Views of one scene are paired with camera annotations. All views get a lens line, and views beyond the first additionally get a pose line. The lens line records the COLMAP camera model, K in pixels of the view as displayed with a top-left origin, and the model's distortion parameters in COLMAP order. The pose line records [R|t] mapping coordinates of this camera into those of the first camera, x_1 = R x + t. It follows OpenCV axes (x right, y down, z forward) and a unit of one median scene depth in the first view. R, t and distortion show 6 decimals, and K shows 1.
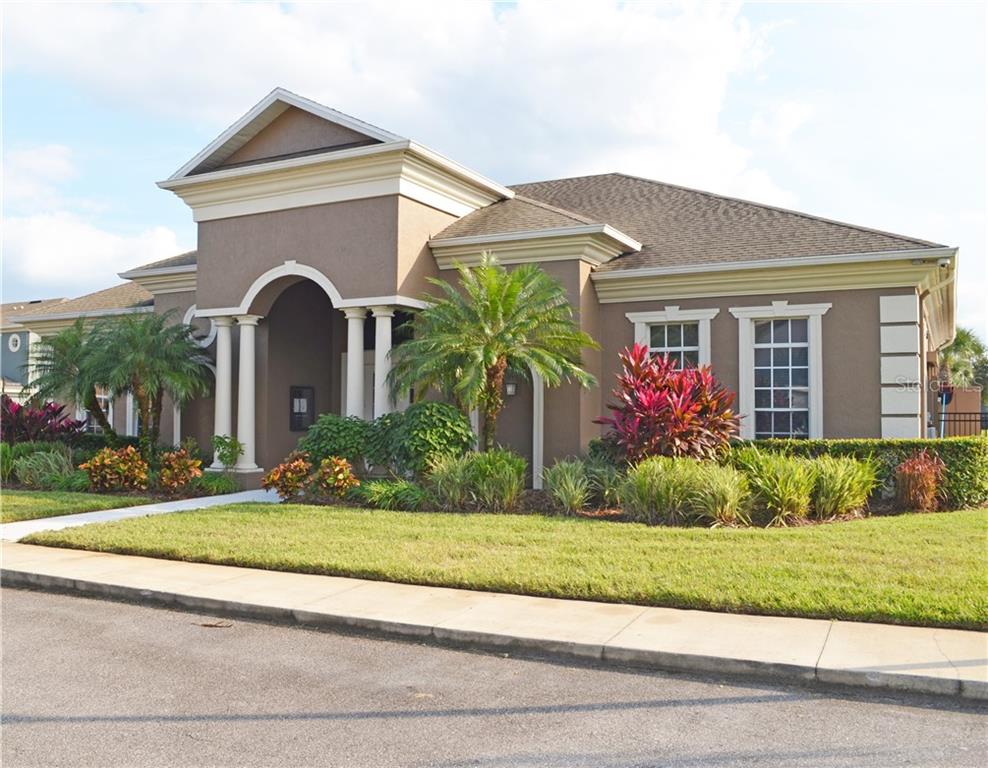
lens RADIAL K [[941.5, 0, 492.6], [0, 941.5, 382.7], [0, 0, 1]] dist [-0.032490, 0.000000]
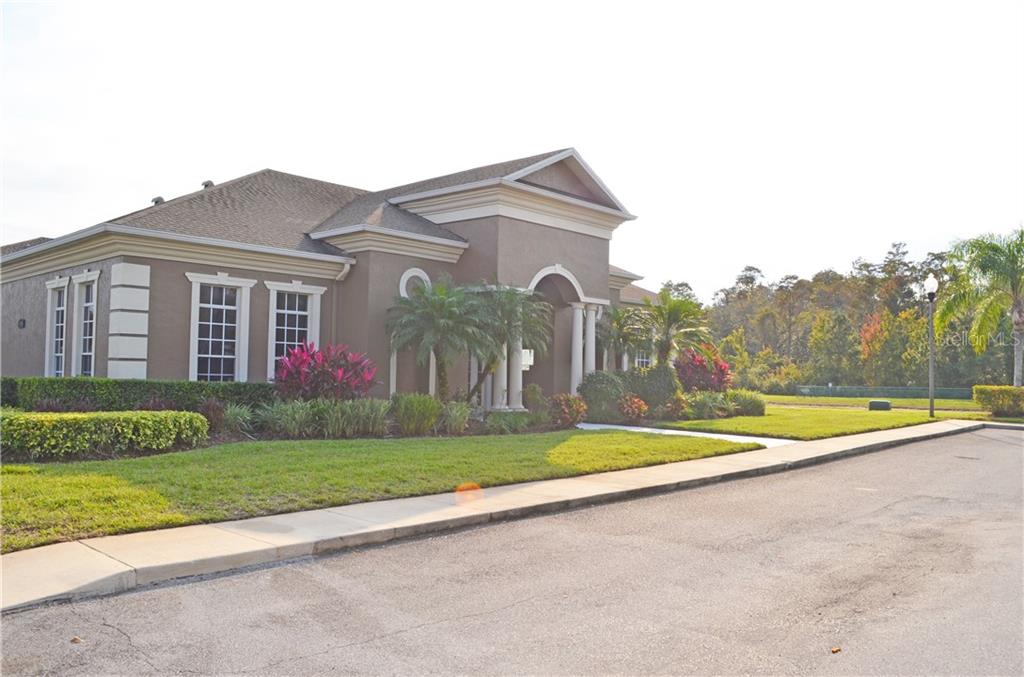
lens RADIAL K [[781.4, 0, 510.7], [0, 781.4, 340.5], [0, 0, 1]] dist [-0.007720, -0.000636]
pose [[0.292426, 0.040969, 0.955410, -0.671232], [-0.056029, 0.998100, -0.025651, 0.013019], [-0.954645, -0.046030, 0.294166, 0.332519]]
